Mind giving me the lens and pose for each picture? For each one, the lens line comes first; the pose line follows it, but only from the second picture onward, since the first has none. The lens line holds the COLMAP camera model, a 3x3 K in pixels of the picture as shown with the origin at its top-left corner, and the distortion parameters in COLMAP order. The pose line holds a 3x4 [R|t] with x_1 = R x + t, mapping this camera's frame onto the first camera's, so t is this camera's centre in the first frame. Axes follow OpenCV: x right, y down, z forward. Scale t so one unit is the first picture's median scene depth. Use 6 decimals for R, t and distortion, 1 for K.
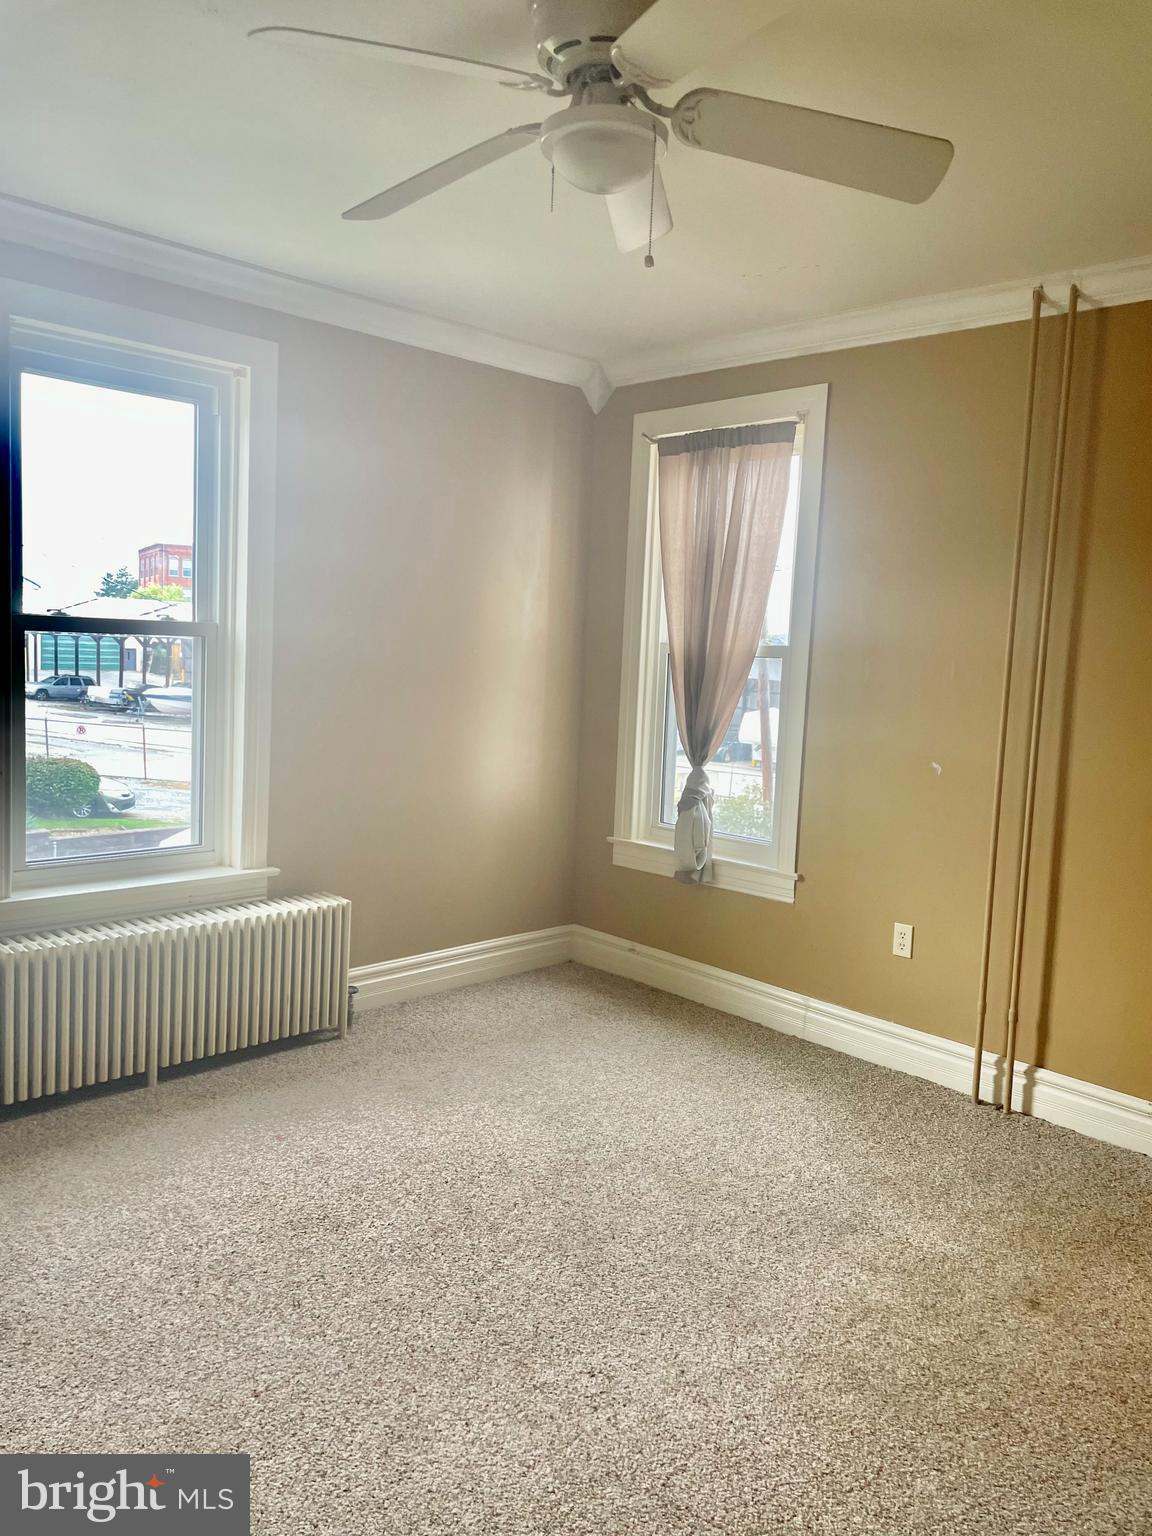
lens RADIAL K [[1161.8, 0, 576.0], [0, 1161.8, 768.0], [0, 0, 1]] dist [0.094997, -0.134154]
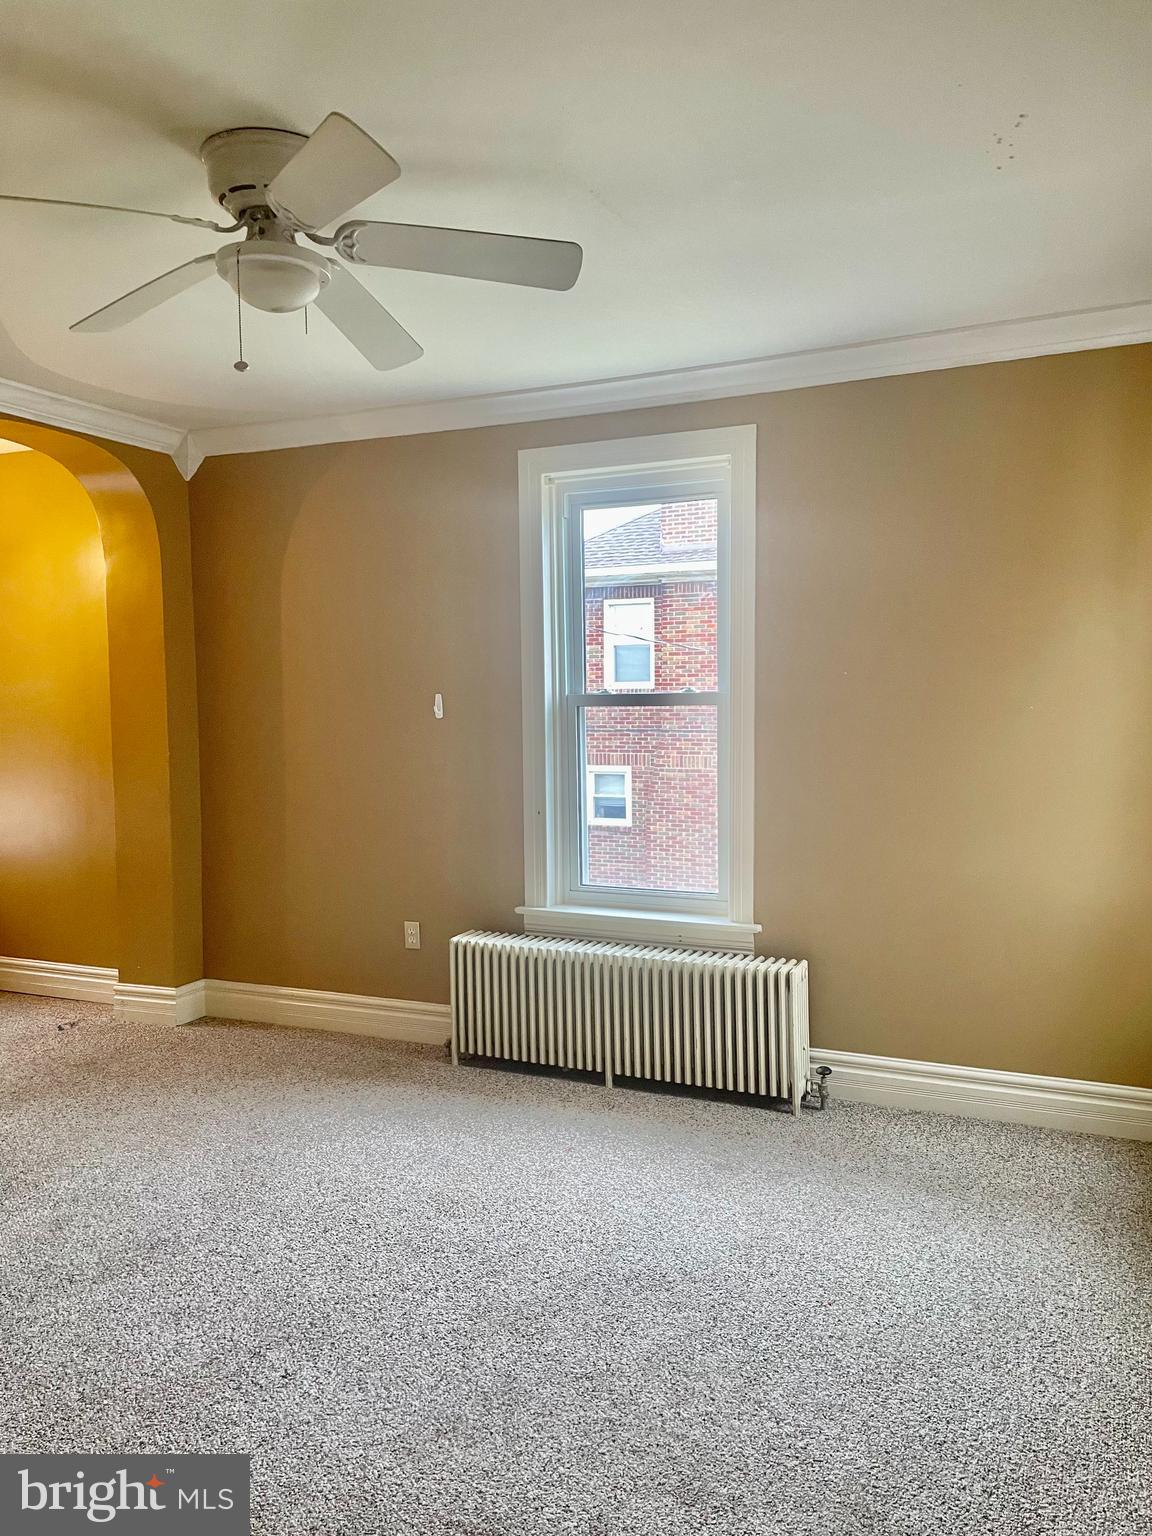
lens RADIAL K [[1161.8, 0, 576.0], [0, 1161.8, 768.0], [0, 0, 1]] dist [0.094997, -0.134154]
pose [[0.353049, 0.015398, -0.935478, 0.706187], [-0.078132, 0.996857, -0.013079, -0.029630], [0.932337, 0.077708, 0.353142, 0.524354]]
